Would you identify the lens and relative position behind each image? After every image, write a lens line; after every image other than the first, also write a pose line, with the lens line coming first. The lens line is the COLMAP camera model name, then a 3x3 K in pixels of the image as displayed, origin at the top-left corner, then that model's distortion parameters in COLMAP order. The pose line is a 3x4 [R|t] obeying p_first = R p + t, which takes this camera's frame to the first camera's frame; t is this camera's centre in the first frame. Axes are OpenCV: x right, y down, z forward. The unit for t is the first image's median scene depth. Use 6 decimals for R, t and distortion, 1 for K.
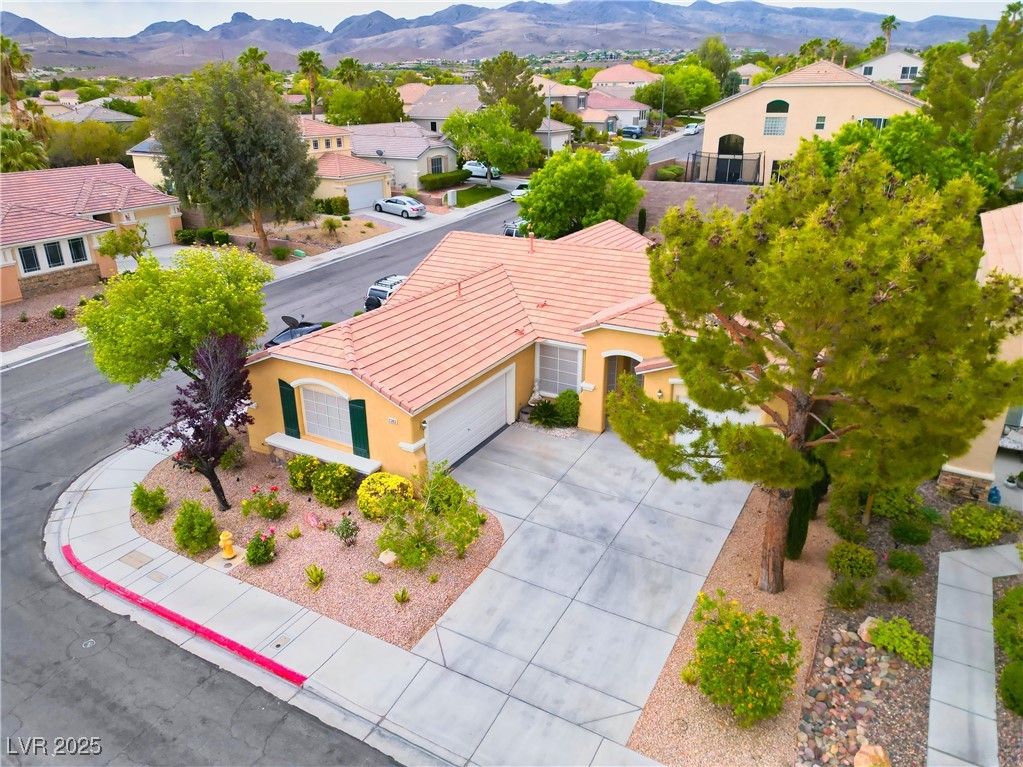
lens RADIAL K [[718.4, 0, 508.8], [0, 718.4, 379.9], [0, 0, 1]] dist [0.064534, -0.053697]
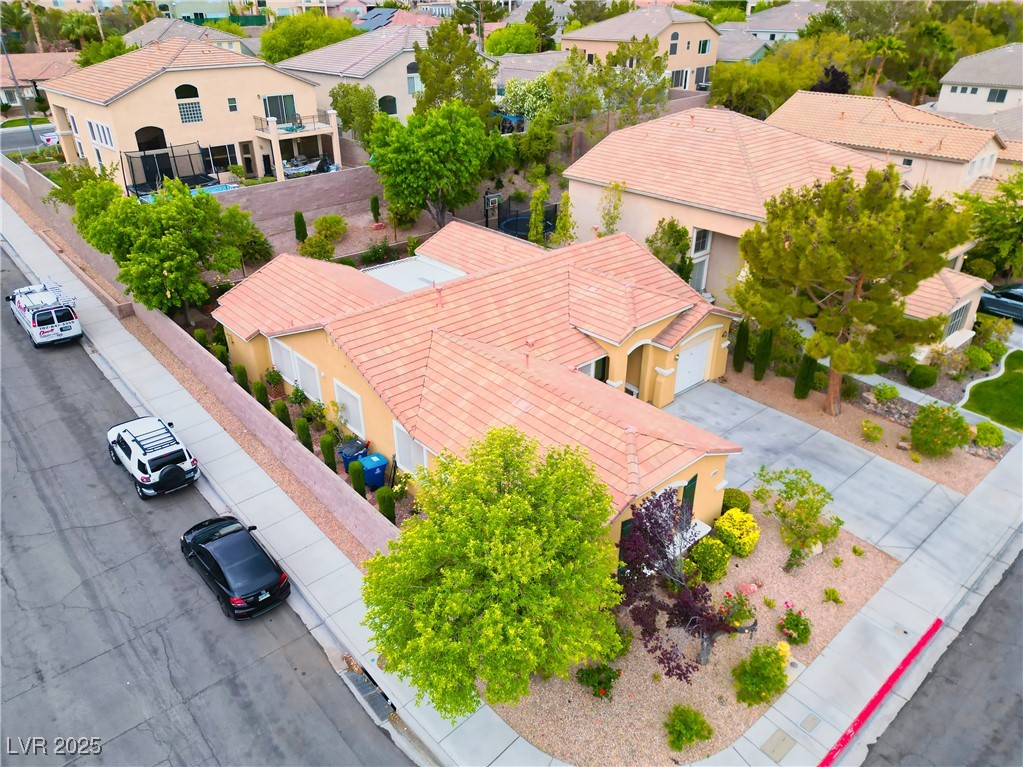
lens RADIAL K [[718.4, 0, 508.8], [0, 718.4, 379.9], [0, 0, 1]] dist [0.064534, -0.053697]
pose [[0.321332, -0.443436, 0.836726, -0.854518], [0.357339, 0.875042, 0.326512, -0.409377], [-0.876958, 0.194076, 0.439636, 0.588126]]
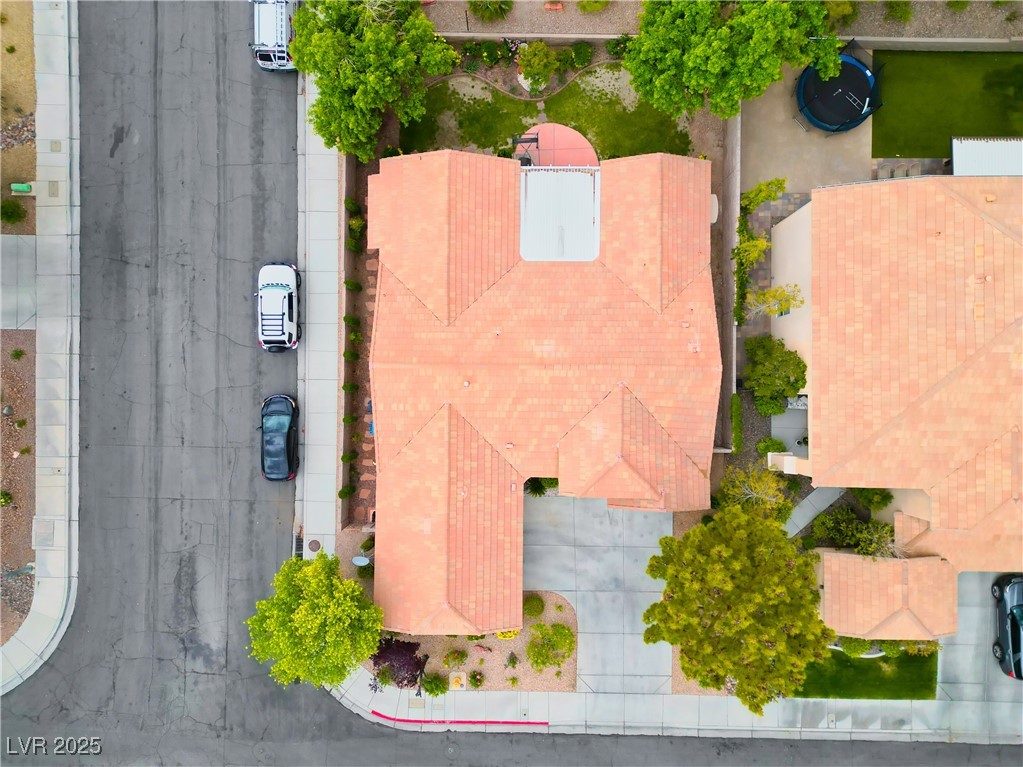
lens RADIAL K [[718.4, 0, 508.8], [0, 718.4, 379.9], [0, 0, 1]] dist [0.064534, -0.053697]
pose [[0.871262, -0.490619, 0.013970, 0.086259], [0.184964, 0.354565, 0.916555, -1.351148], [-0.454632, -0.795975, 0.399666, 0.579070]]
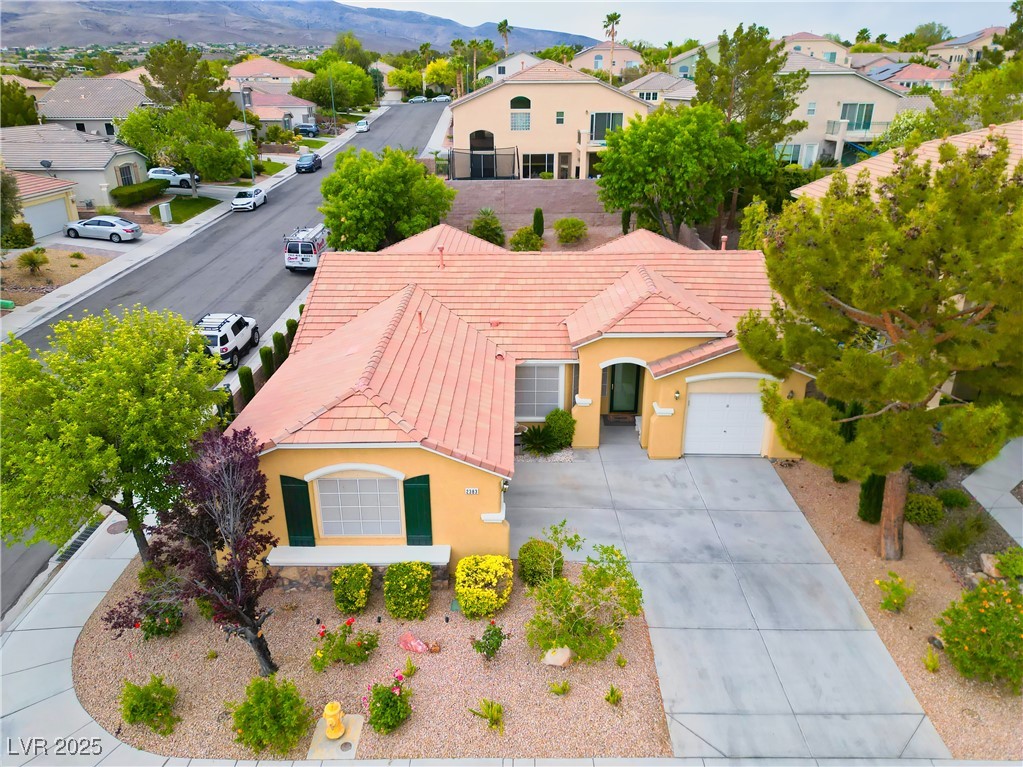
lens RADIAL K [[718.4, 0, 508.8], [0, 718.4, 379.9], [0, 0, 1]] dist [0.064534, -0.053697]
pose [[0.873892, -0.185600, 0.449294, -0.359191], [0.183848, 0.981783, 0.047978, -0.075415], [-0.450014, 0.040674, 0.892095, 0.192893]]
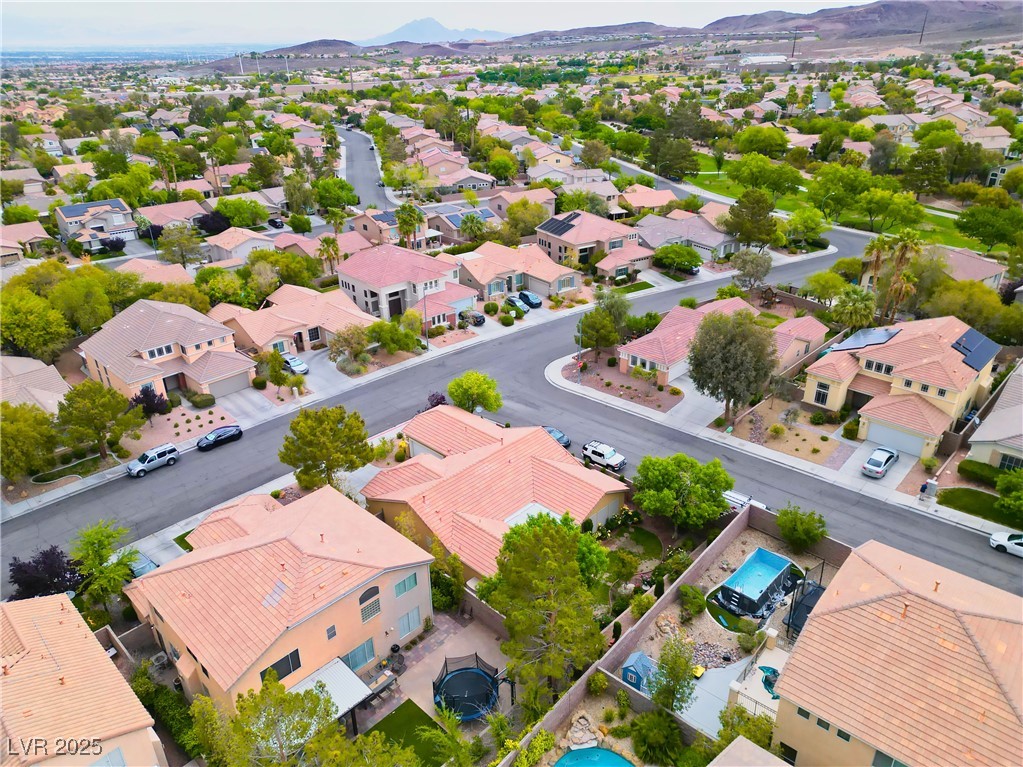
lens RADIAL K [[713.5, 0, 508.3], [0, 713.5, 379.9], [0, 0, 1]] dist [0.108883, -0.141943]
pose [[-0.248944, 0.429040, -0.868304, 2.095250], [-0.344306, 0.798761, 0.493391, -1.614060], [0.905251, 0.421789, -0.051126, 1.165320]]
